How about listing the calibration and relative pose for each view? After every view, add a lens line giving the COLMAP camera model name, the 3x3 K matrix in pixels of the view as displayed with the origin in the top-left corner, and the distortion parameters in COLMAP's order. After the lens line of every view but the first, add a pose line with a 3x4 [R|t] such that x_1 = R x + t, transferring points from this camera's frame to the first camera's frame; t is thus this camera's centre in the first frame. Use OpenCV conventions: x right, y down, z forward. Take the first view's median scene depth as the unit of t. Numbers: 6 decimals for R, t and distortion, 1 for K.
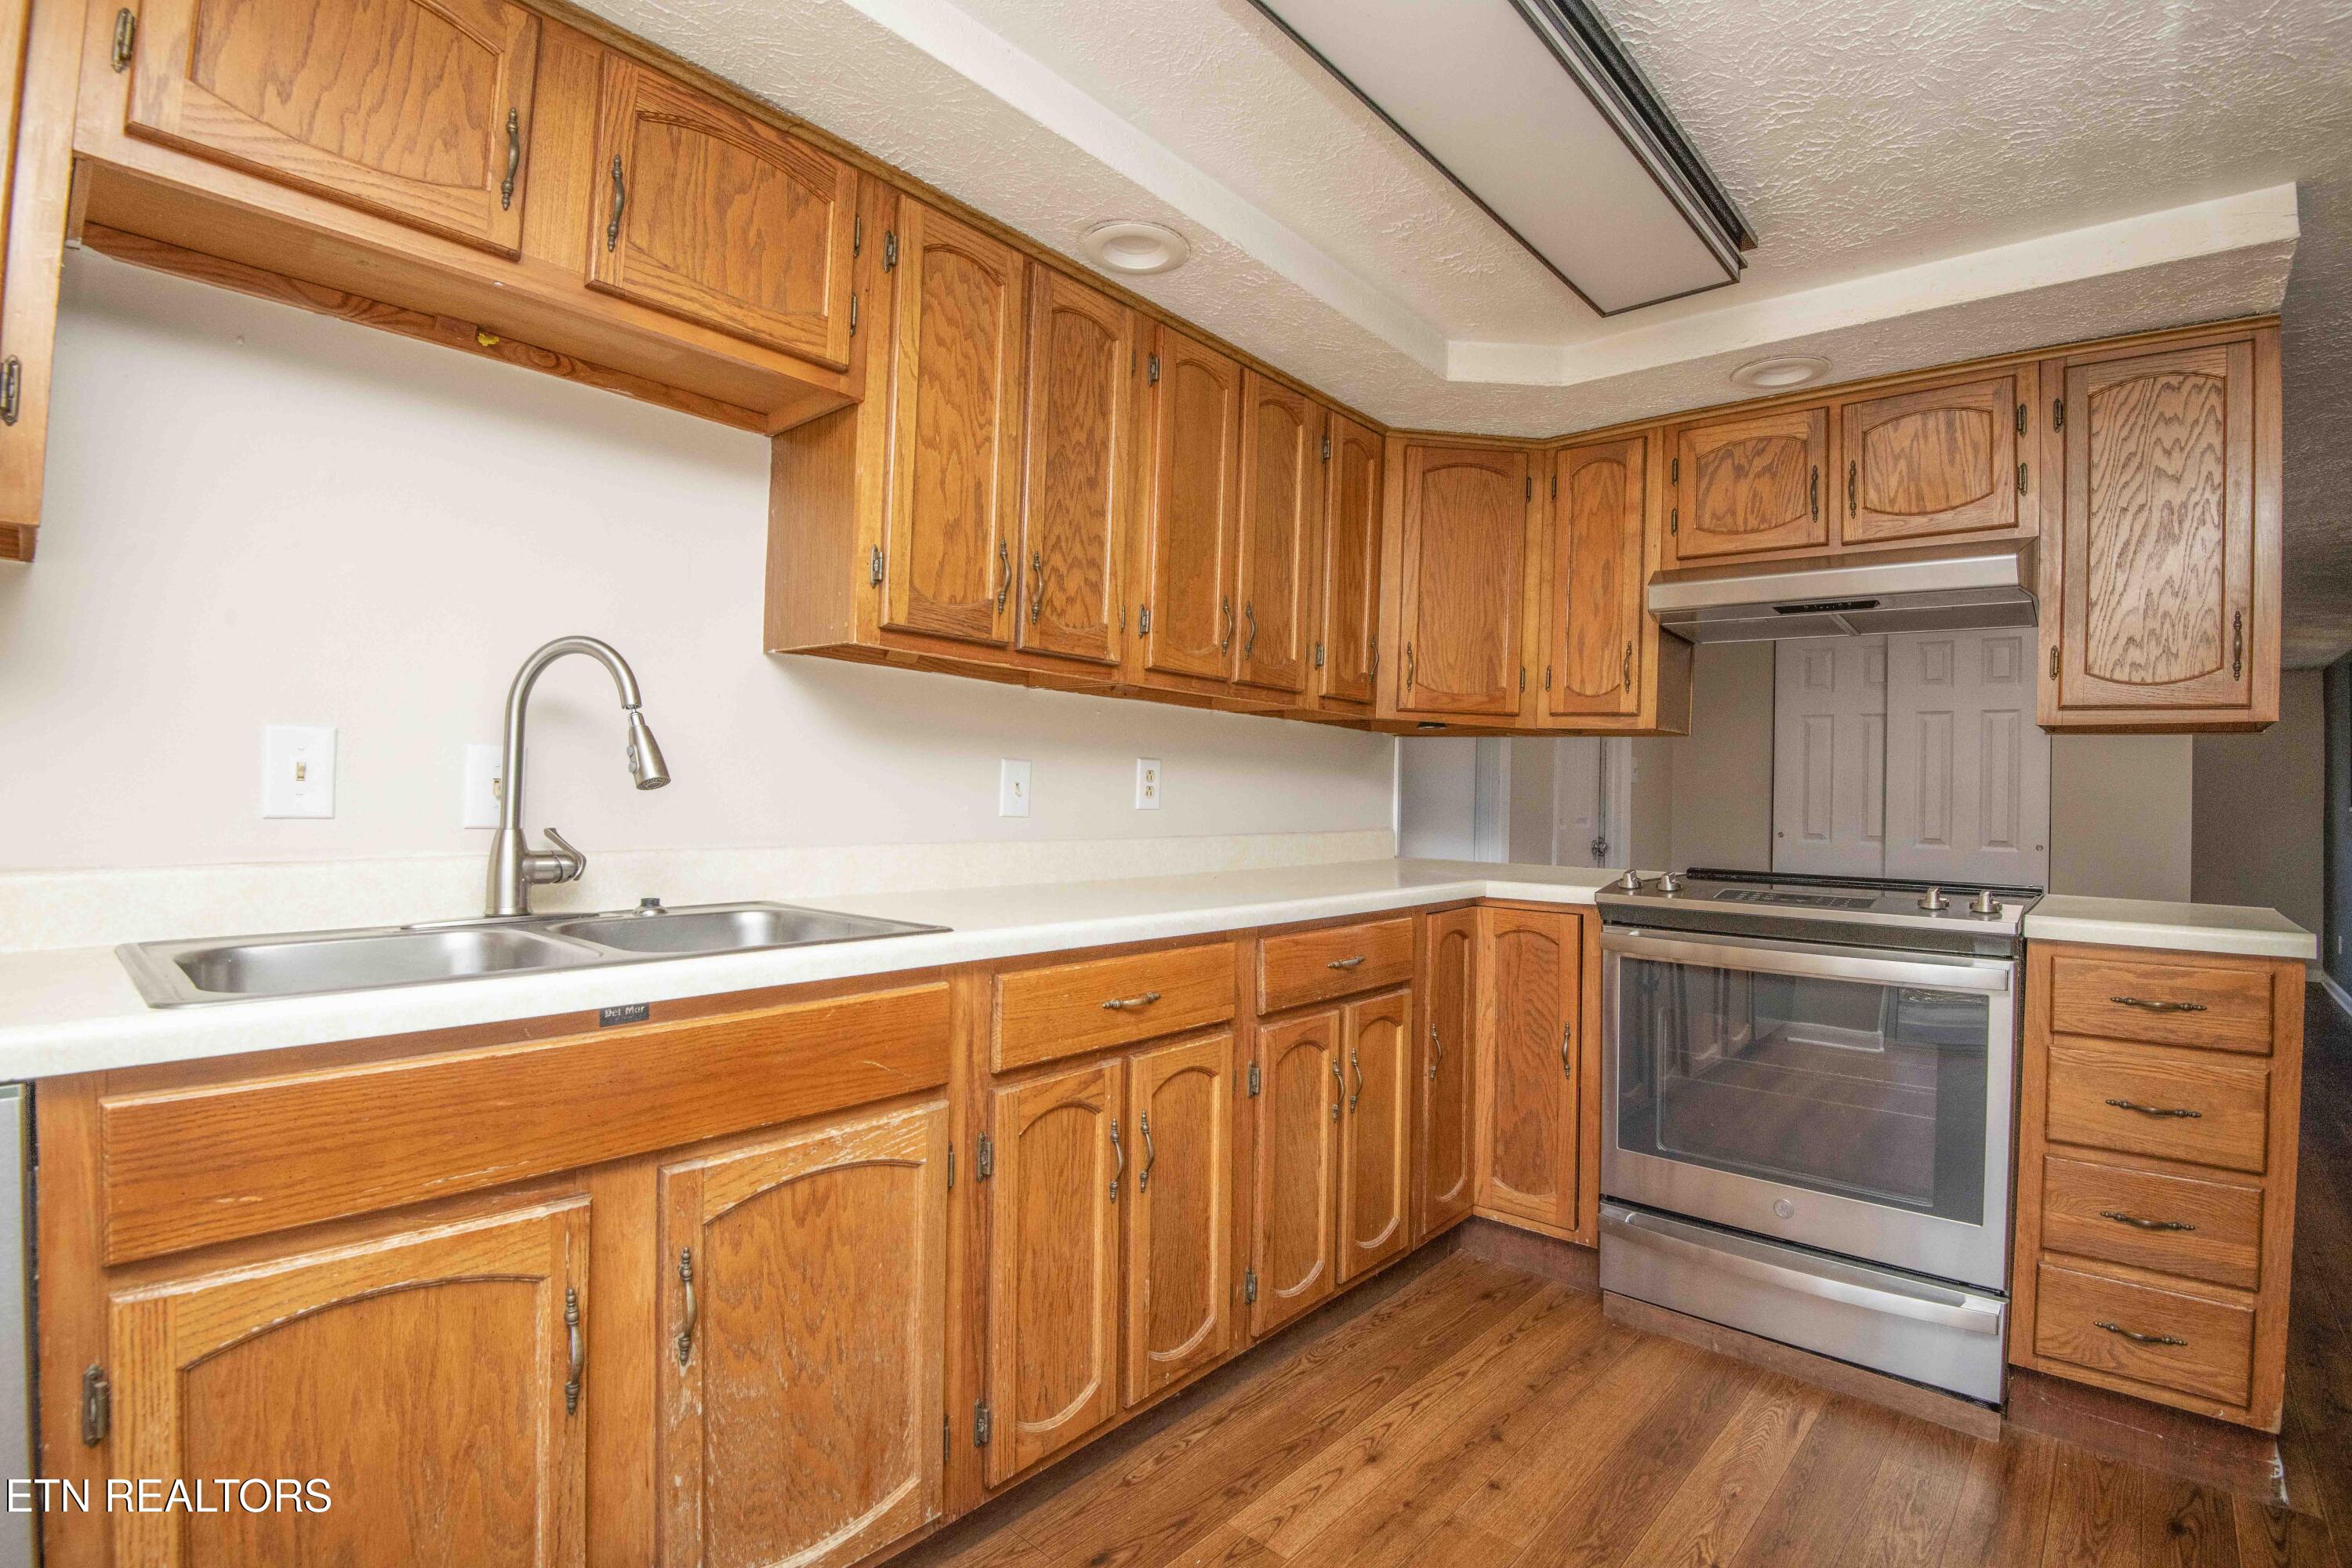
lens RADIAL K [[1089.0, 0, 1188.3], [0, 1089.0, 782.0], [0, 0, 1]] dist [-0.011278, -0.016841]
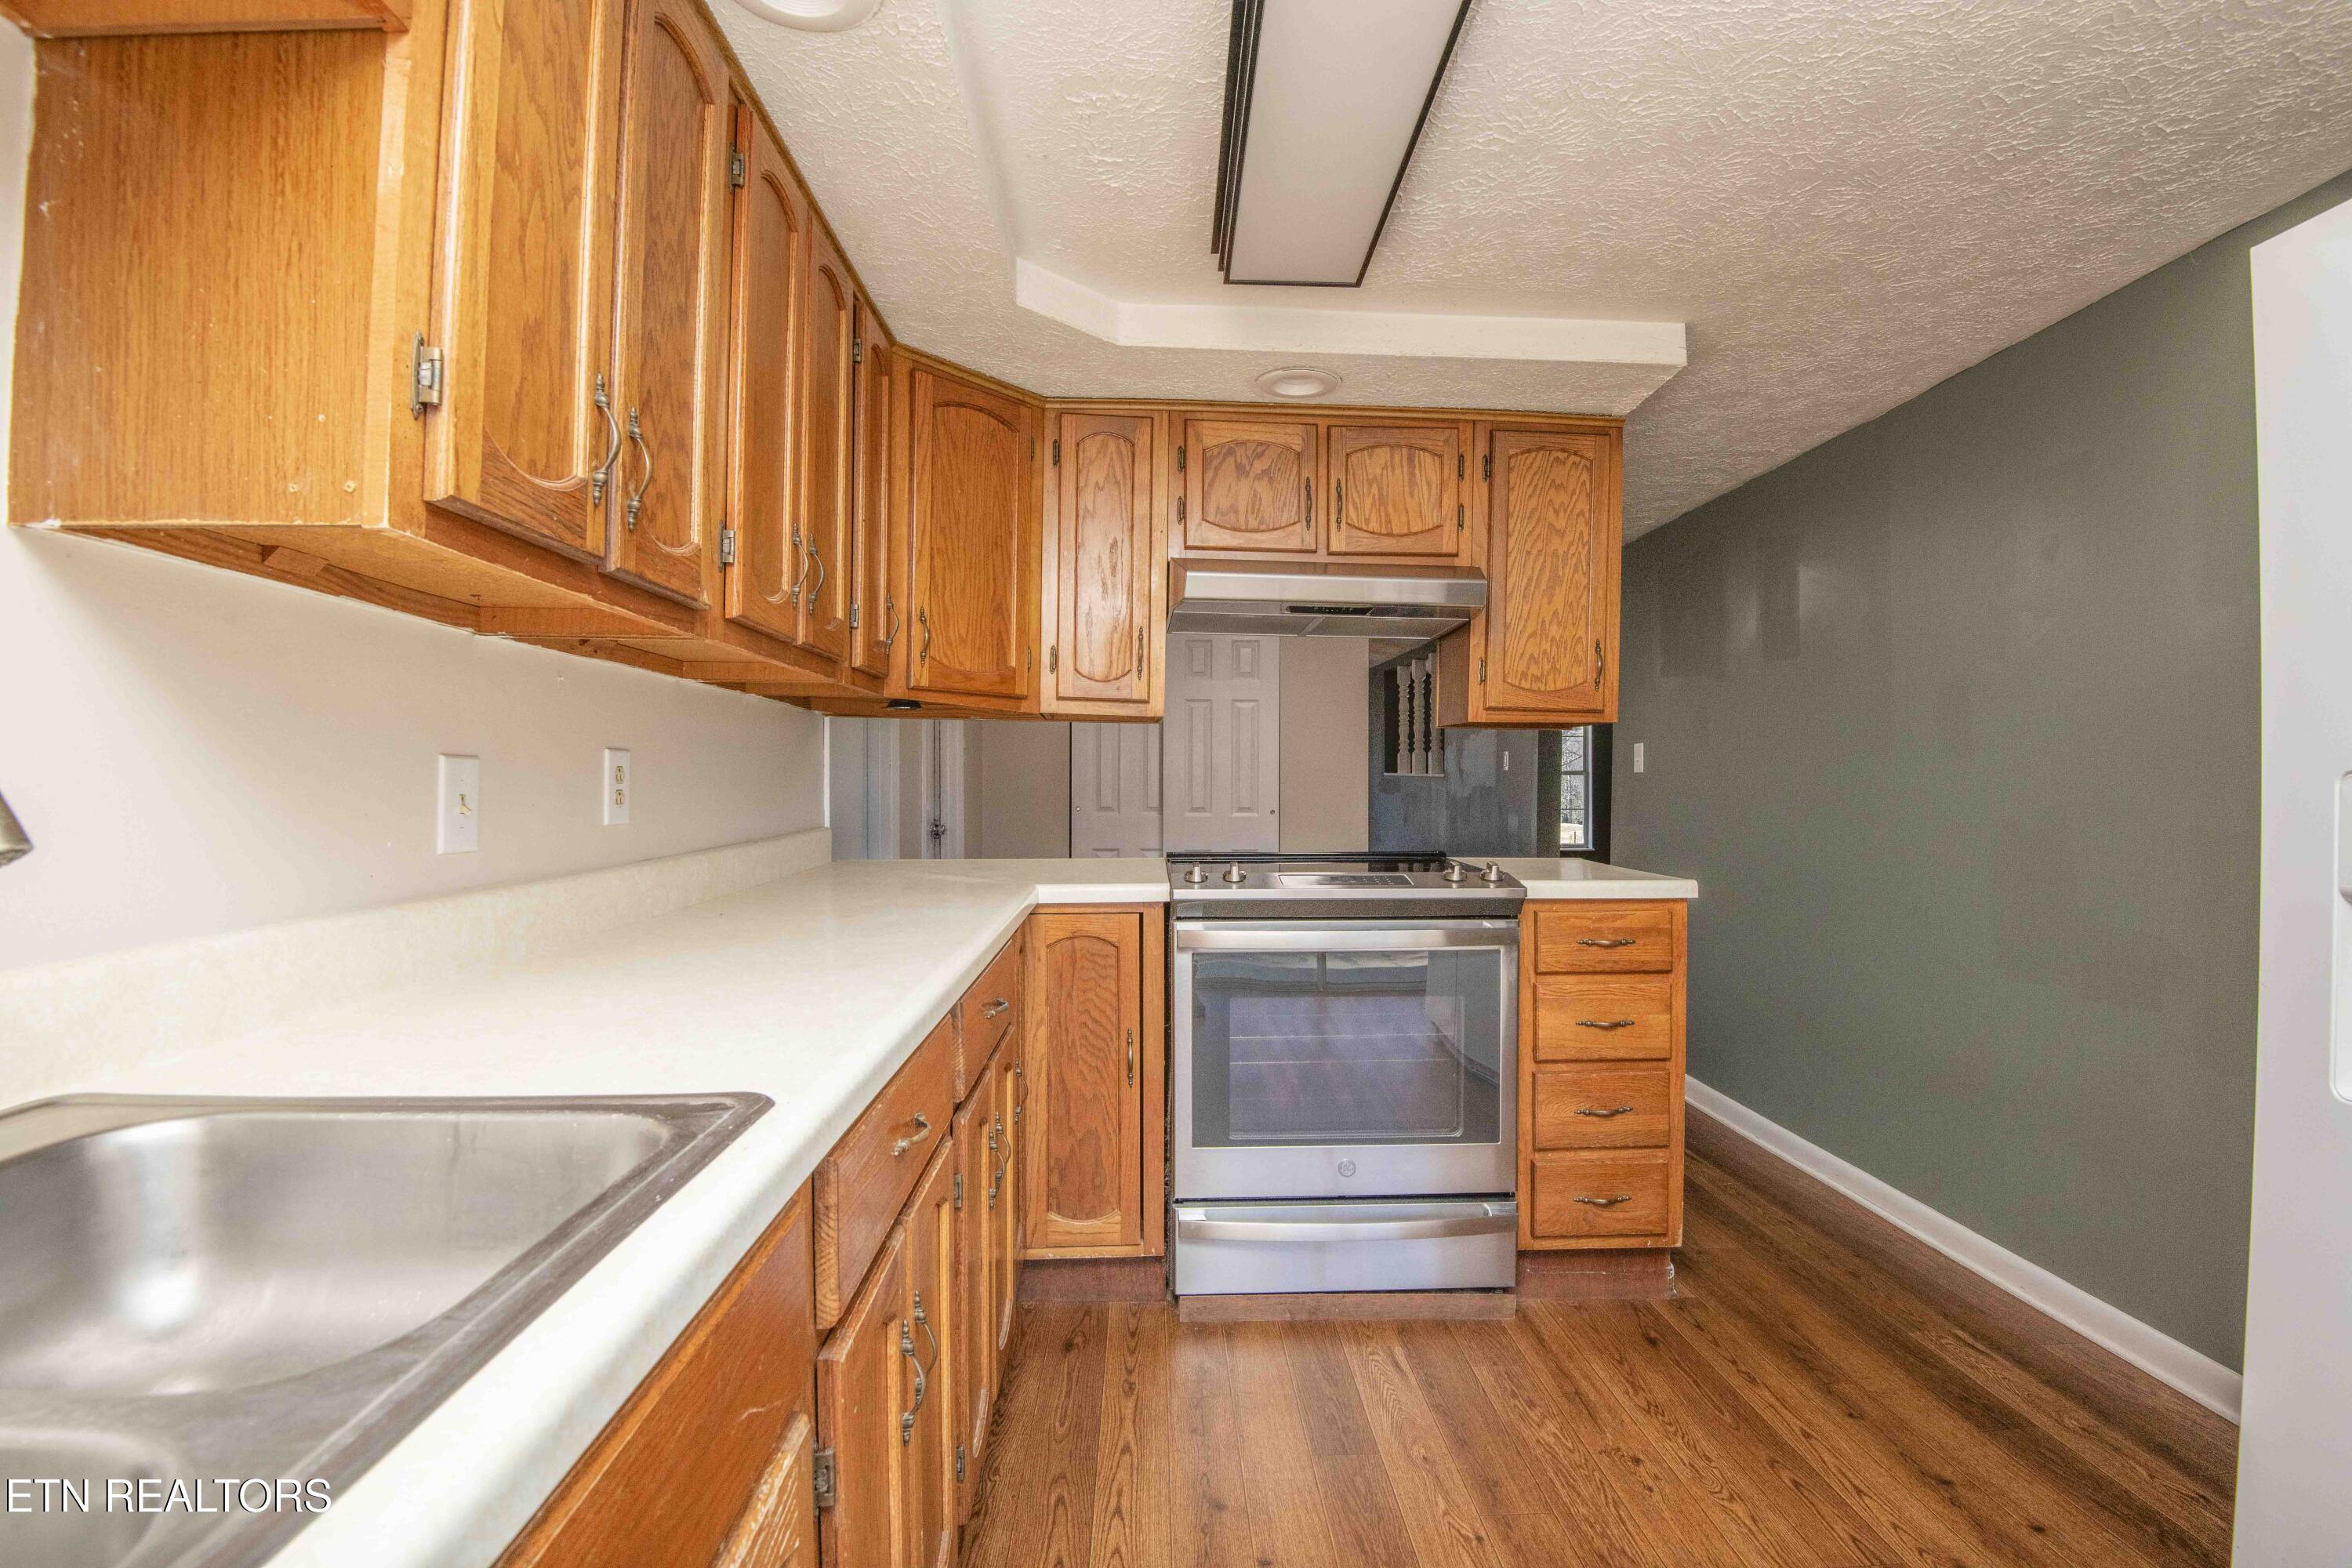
lens RADIAL K [[1089.0, 0, 1188.3], [0, 1089.0, 782.0], [0, 0, 1]] dist [-0.011278, -0.016841]
pose [[0.722819, -0.023926, 0.690623, -0.285663], [0.005473, 0.999567, 0.028901, -0.021368], [-0.691016, -0.017110, 0.722637, 0.312123]]
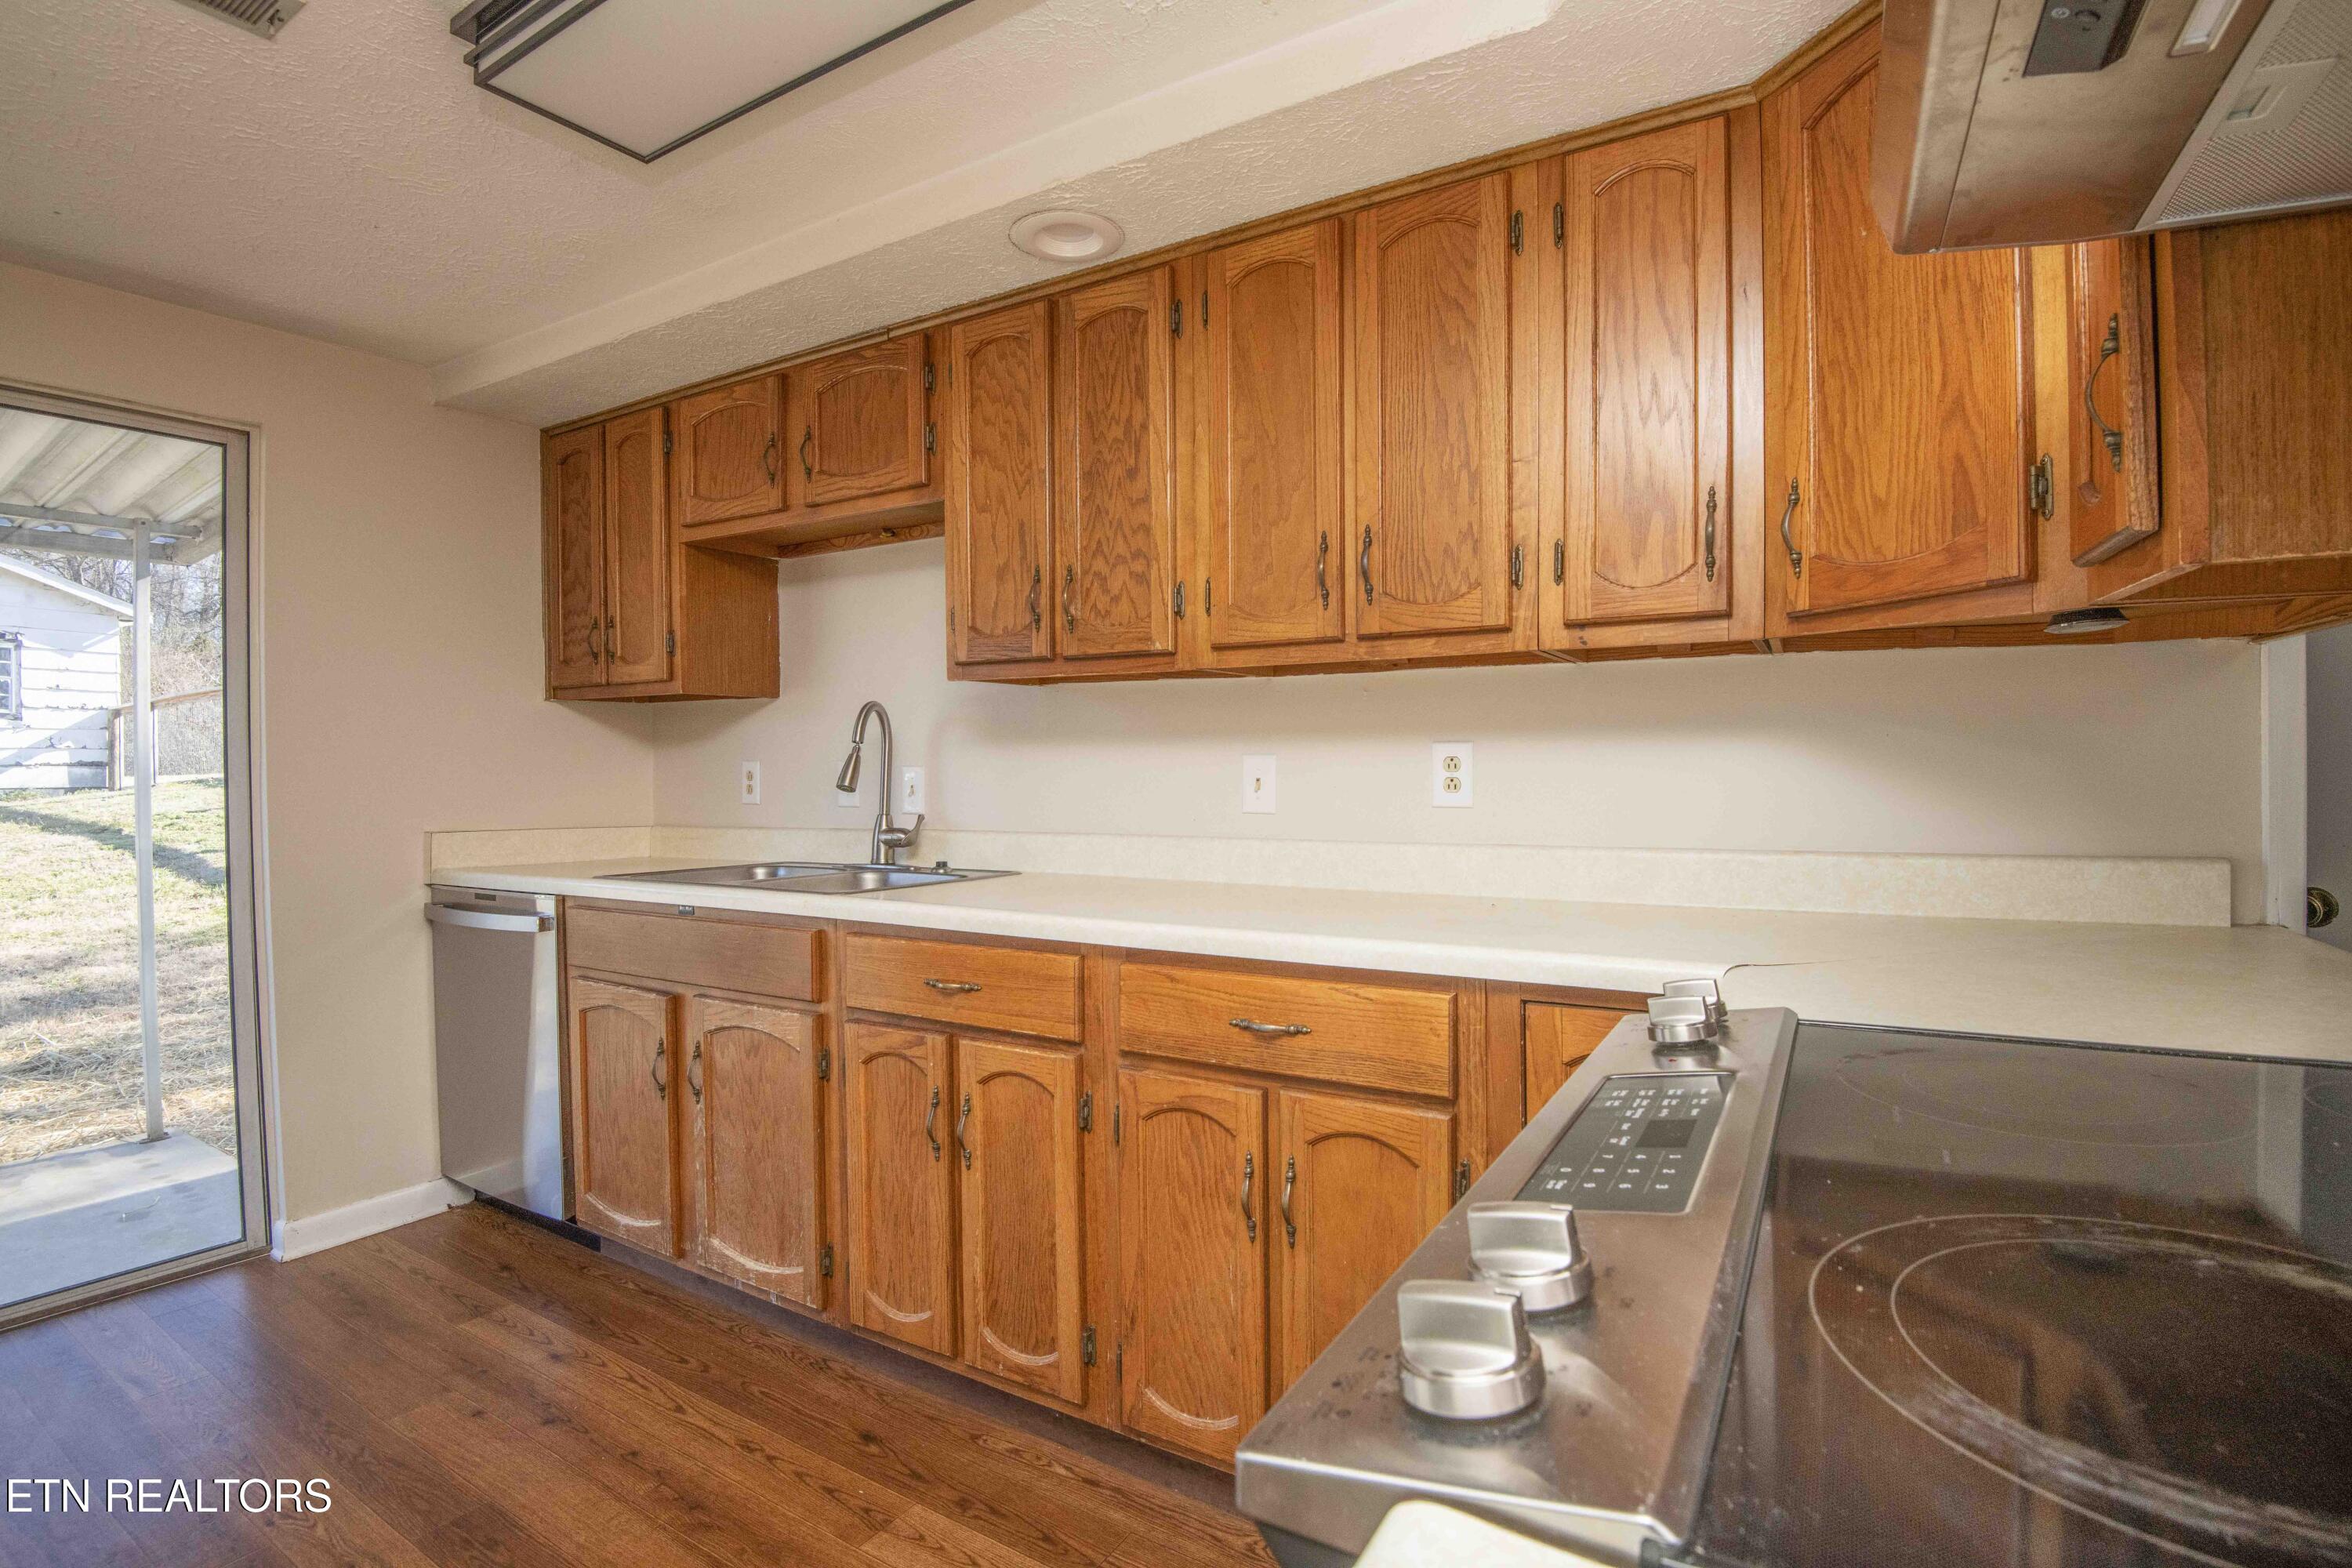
lens RADIAL K [[1089.0, 0, 1188.3], [0, 1089.0, 782.0], [0, 0, 1]] dist [-0.011278, -0.016841]
pose [[0.178860, -0.010243, -0.983821, 0.795877], [0.023580, 0.999703, -0.006122, 0.008656], [0.983592, -0.022103, 0.179048, 0.786839]]
